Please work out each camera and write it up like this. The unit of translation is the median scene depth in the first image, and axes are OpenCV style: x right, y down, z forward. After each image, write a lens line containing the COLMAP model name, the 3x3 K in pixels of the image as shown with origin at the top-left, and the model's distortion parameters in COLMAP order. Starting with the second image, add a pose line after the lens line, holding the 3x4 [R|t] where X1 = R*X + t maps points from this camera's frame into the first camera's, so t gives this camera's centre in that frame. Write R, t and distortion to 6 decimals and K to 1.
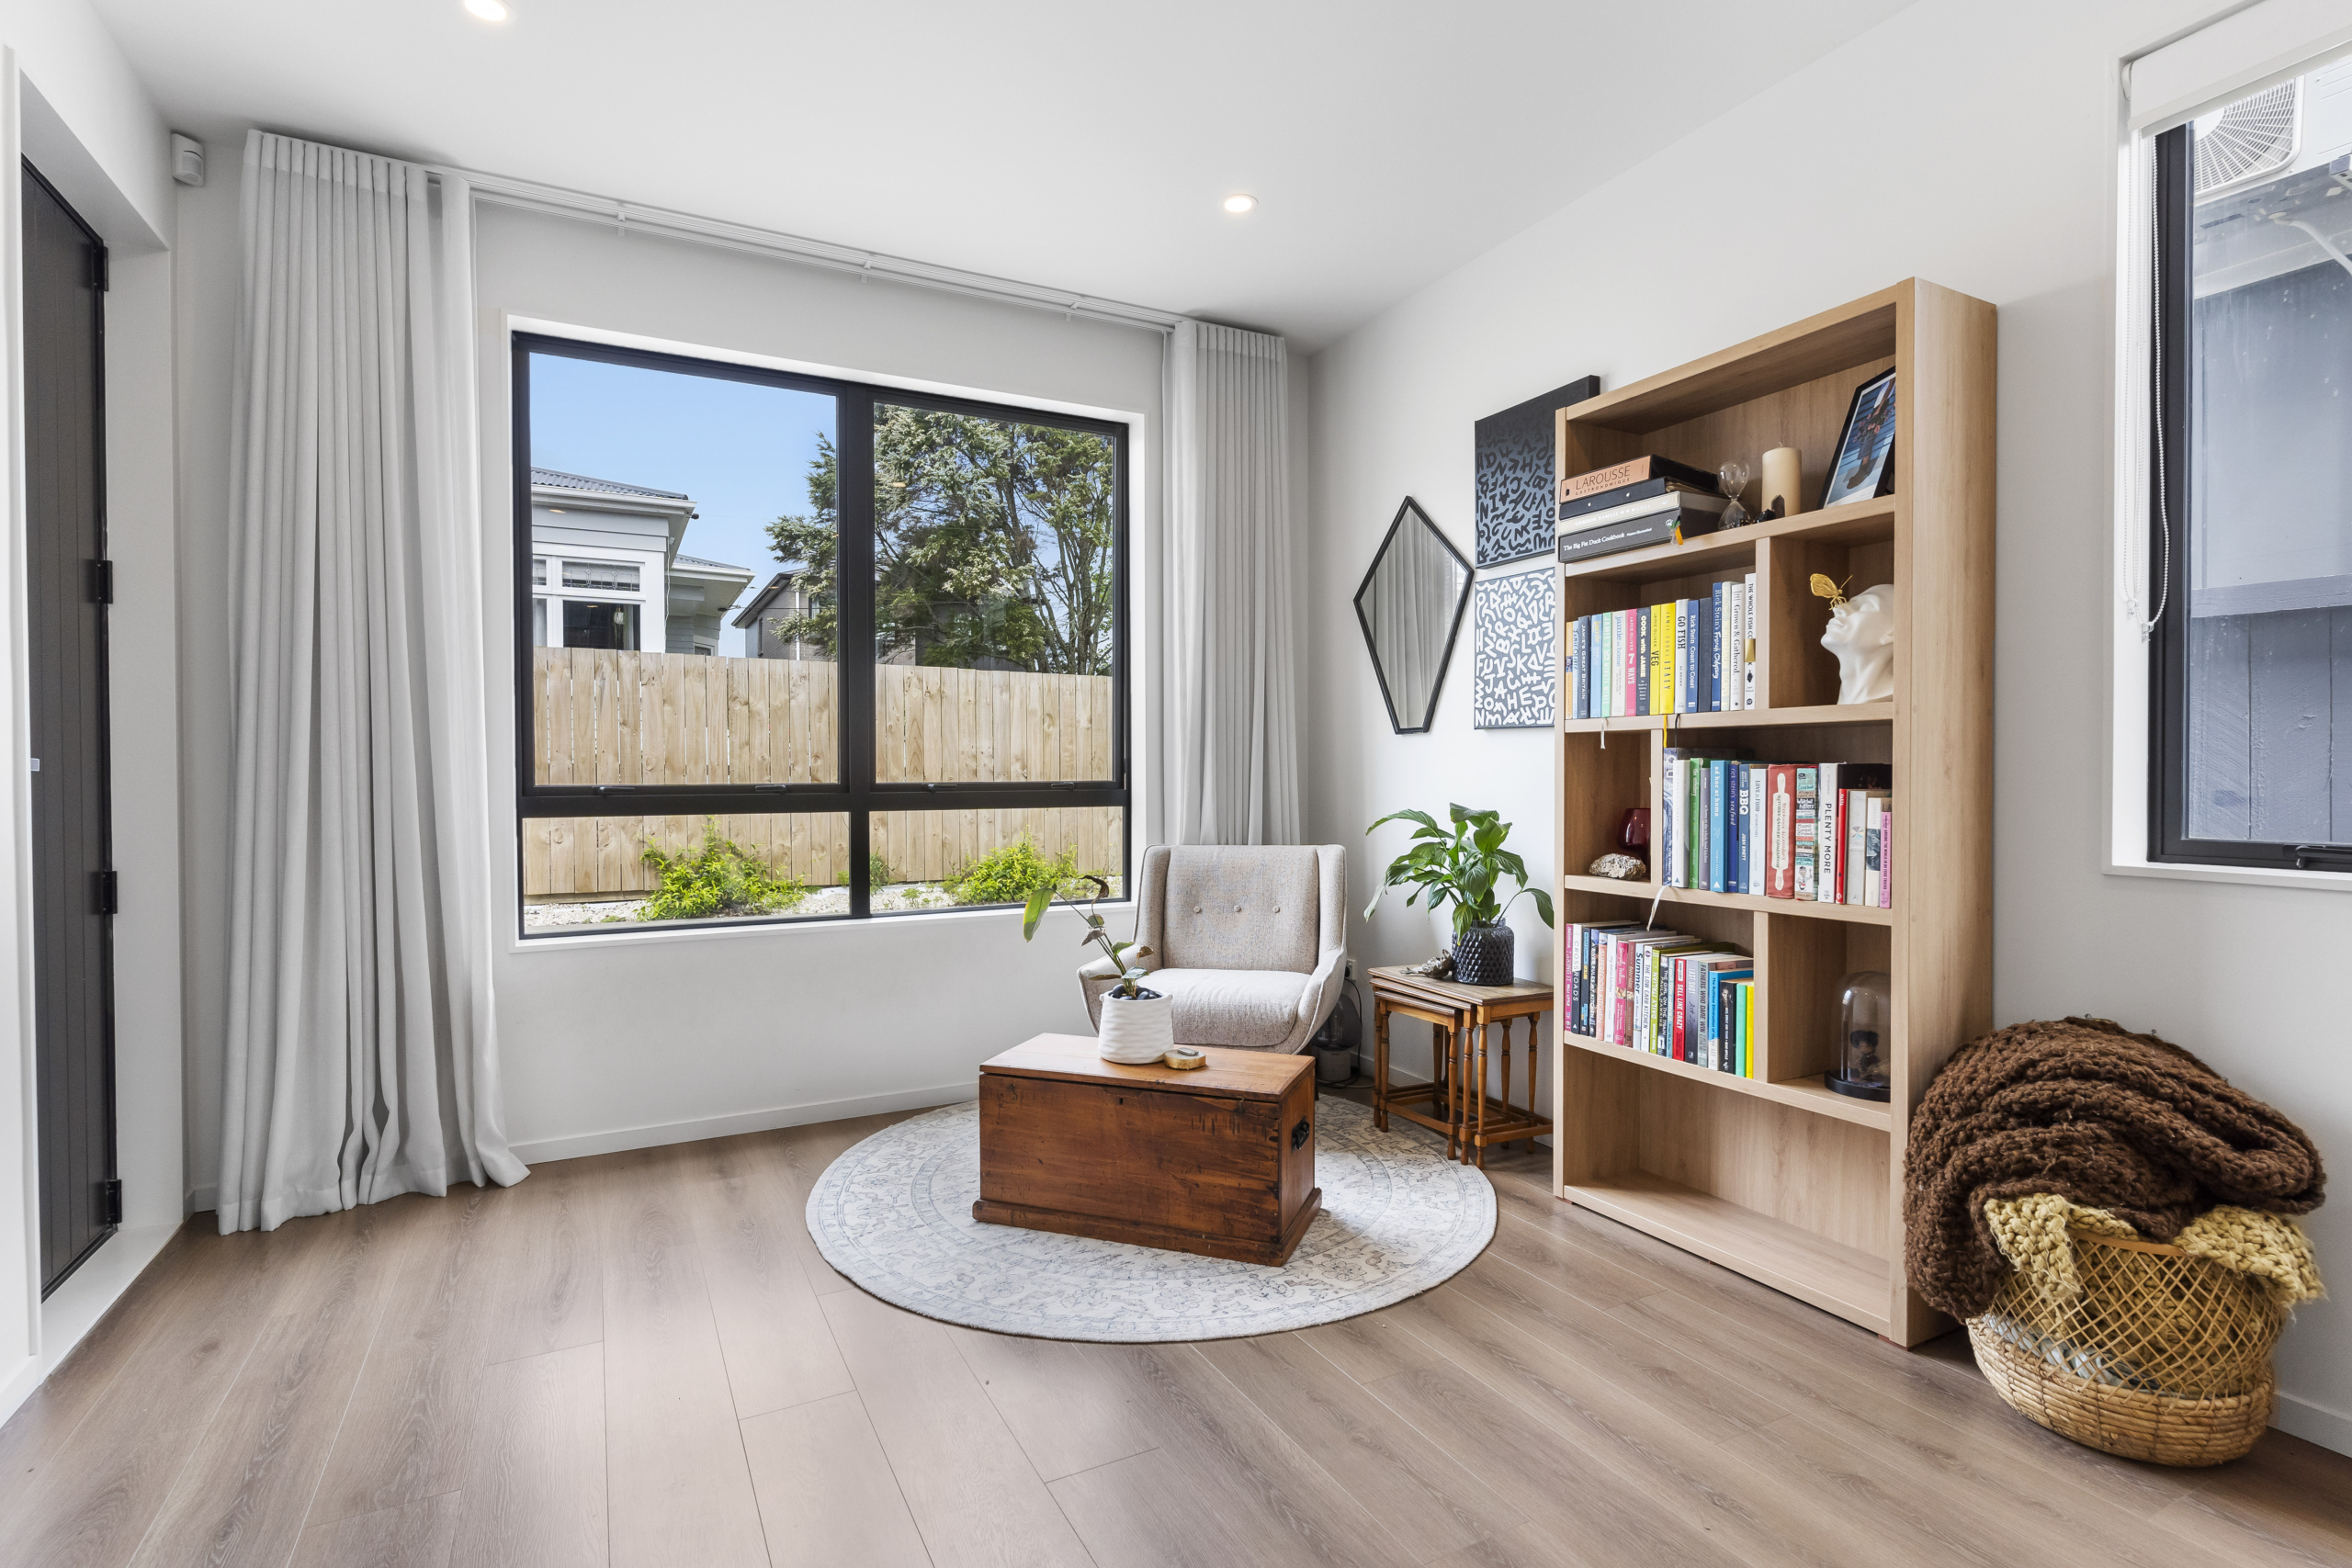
lens RADIAL K [[1125.8, 0, 1176.0], [0, 1125.8, 784.0], [0, 0, 1]] dist [-0.000743, -0.000552]
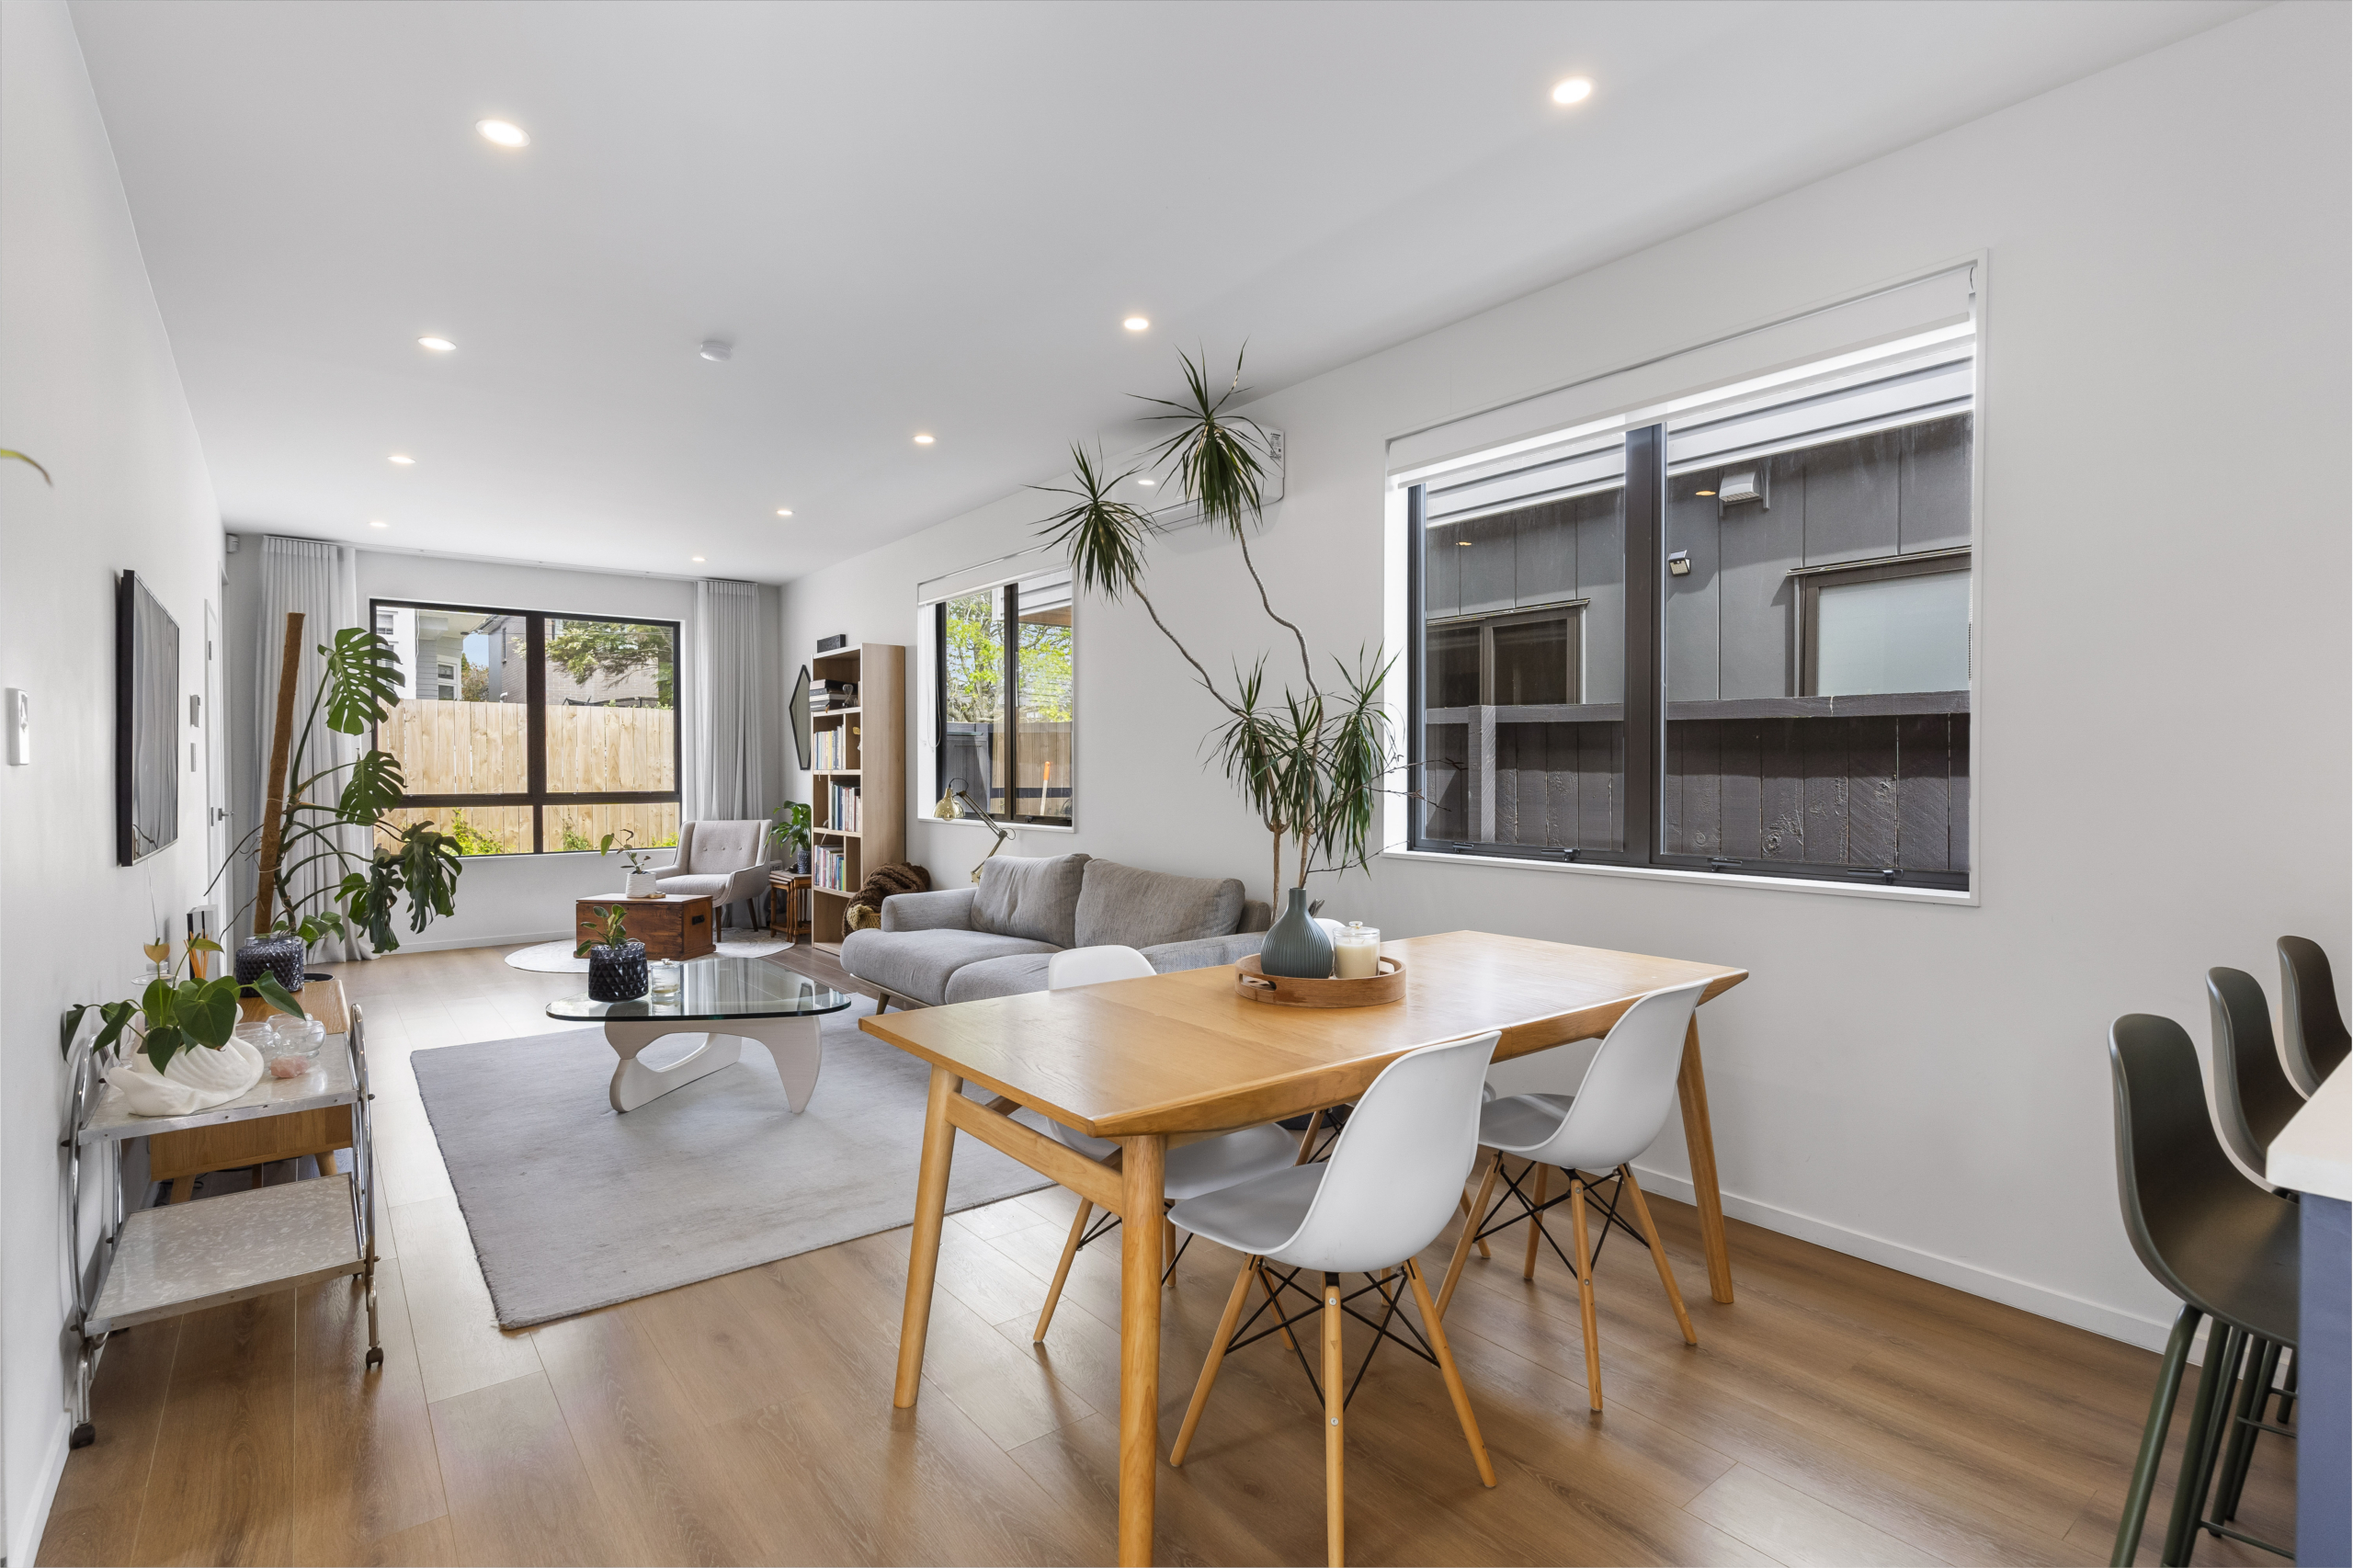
lens RADIAL K [[1126.4, 0, 1176.5], [0, 1126.4, 784.0], [0, 0, 1]] dist [-0.000743, -0.000552]
pose [[0.983495, -0.002117, 0.180920, 0.758440], [0.001712, 0.999996, 0.002390, -0.028893], [-0.180925, -0.002041, 0.983495, -1.921152]]
